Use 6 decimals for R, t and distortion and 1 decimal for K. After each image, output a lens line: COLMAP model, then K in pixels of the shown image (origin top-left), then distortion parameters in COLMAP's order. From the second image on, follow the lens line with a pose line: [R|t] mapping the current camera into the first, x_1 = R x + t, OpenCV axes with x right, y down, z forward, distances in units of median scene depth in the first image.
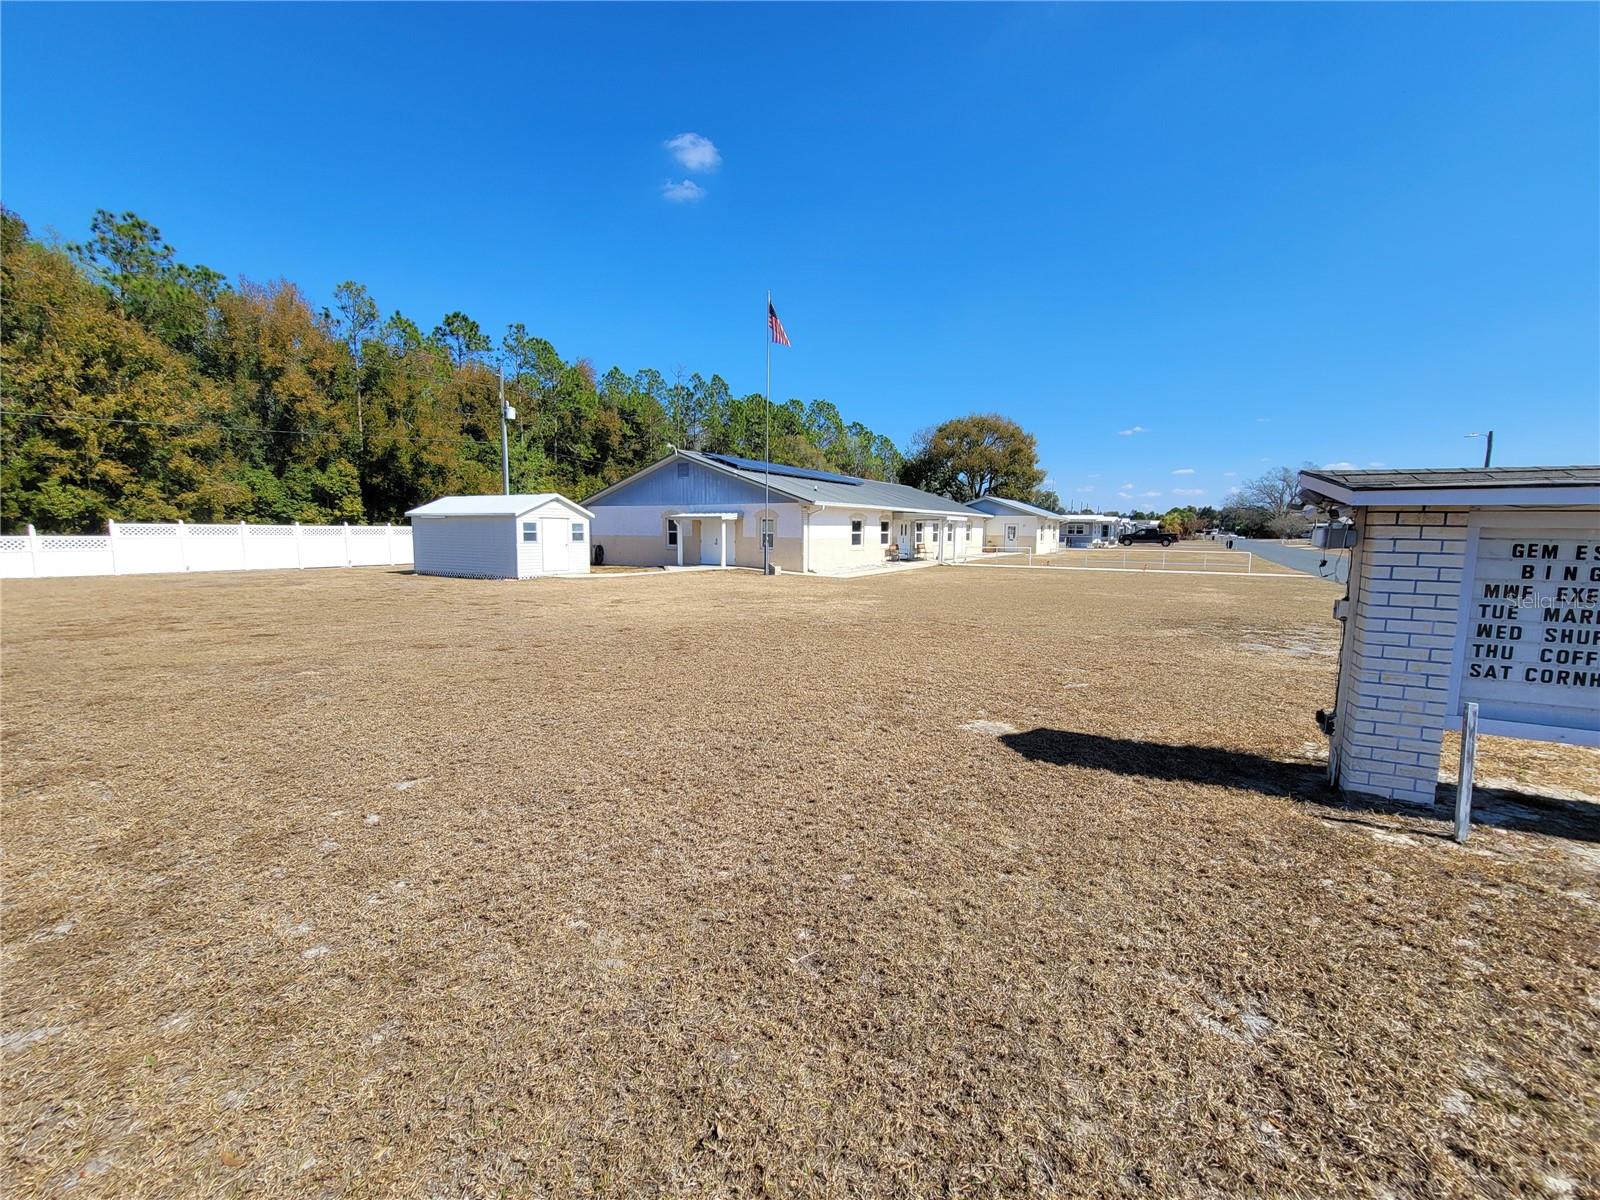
lens RADIAL K [[647.2, 0, 810.2], [0, 647.2, 601.6], [0, 0, 1]] dist [-0.003563, -0.000337]
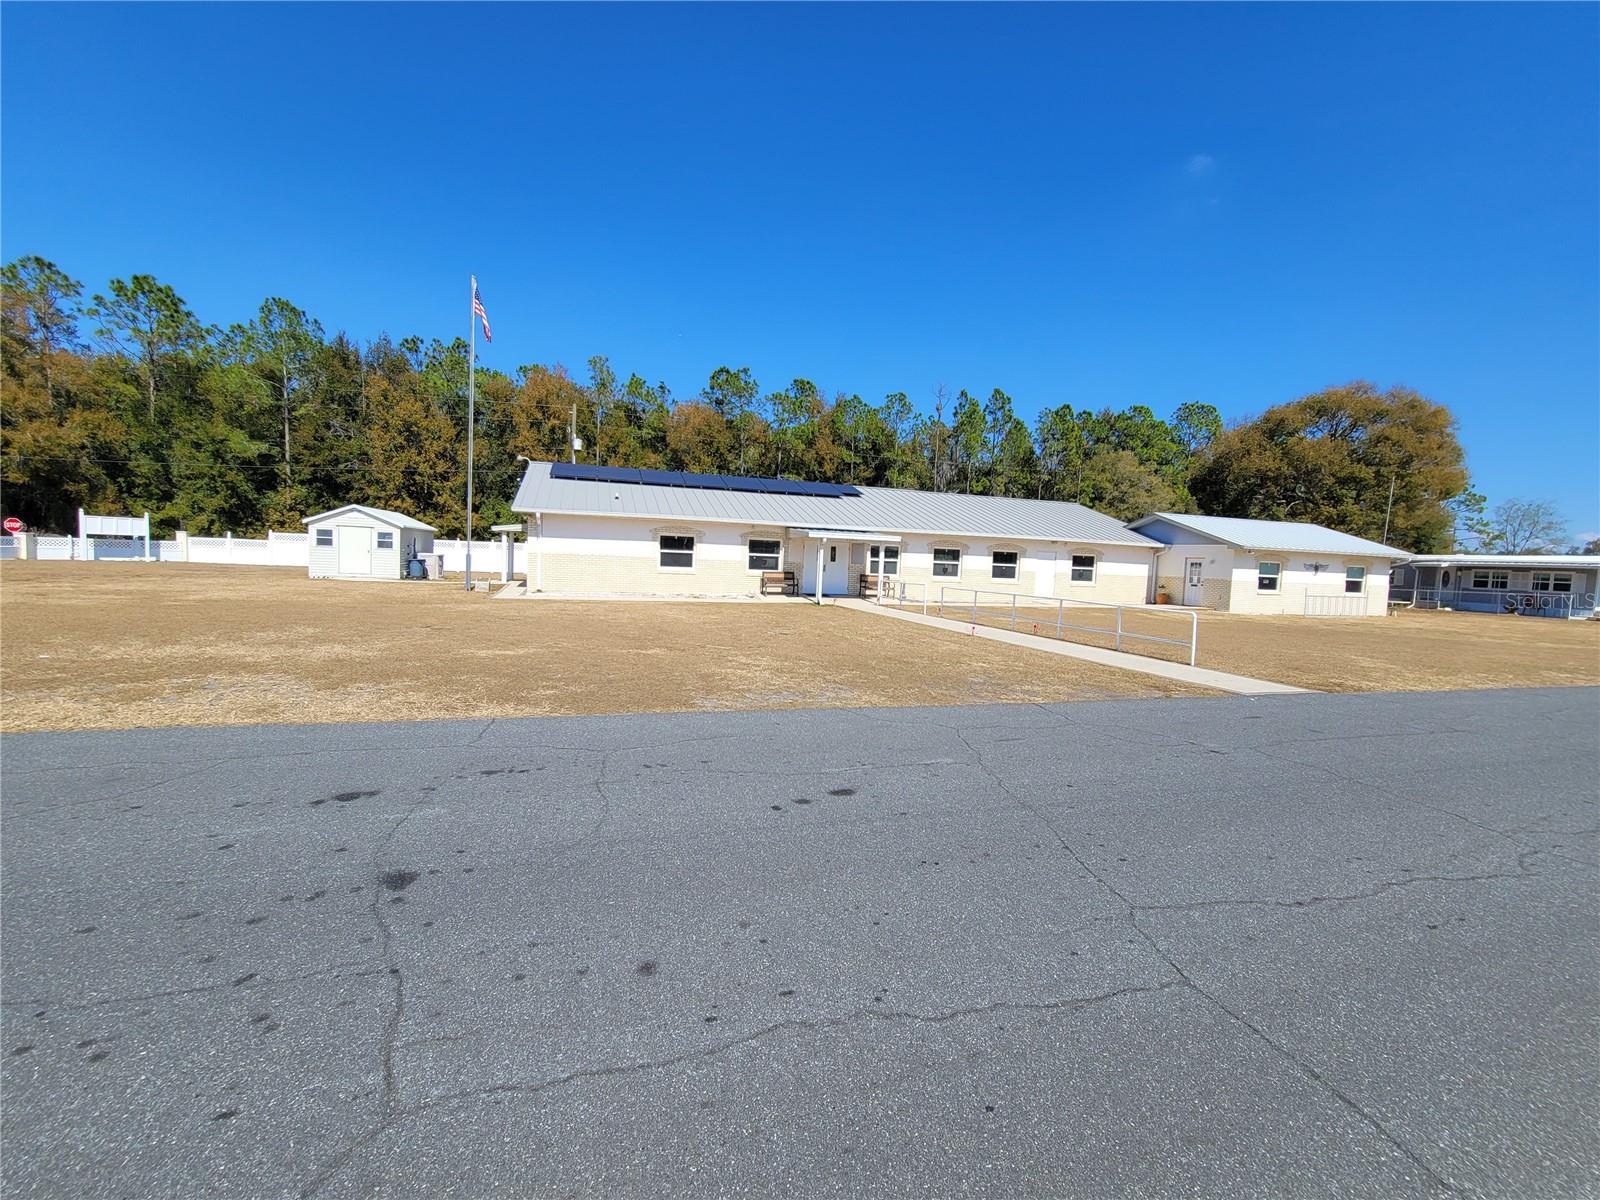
lens RADIAL K [[647.2, 0, 801.5], [0, 647.2, 604.0], [0, 0, 1]] dist [-0.003563, -0.000337]
pose [[0.742395, 0.071316, -0.666156, 0.564248], [-0.109712, 0.993837, -0.015873, -0.038794], [0.660918, 0.084870, 0.745644, 0.421086]]
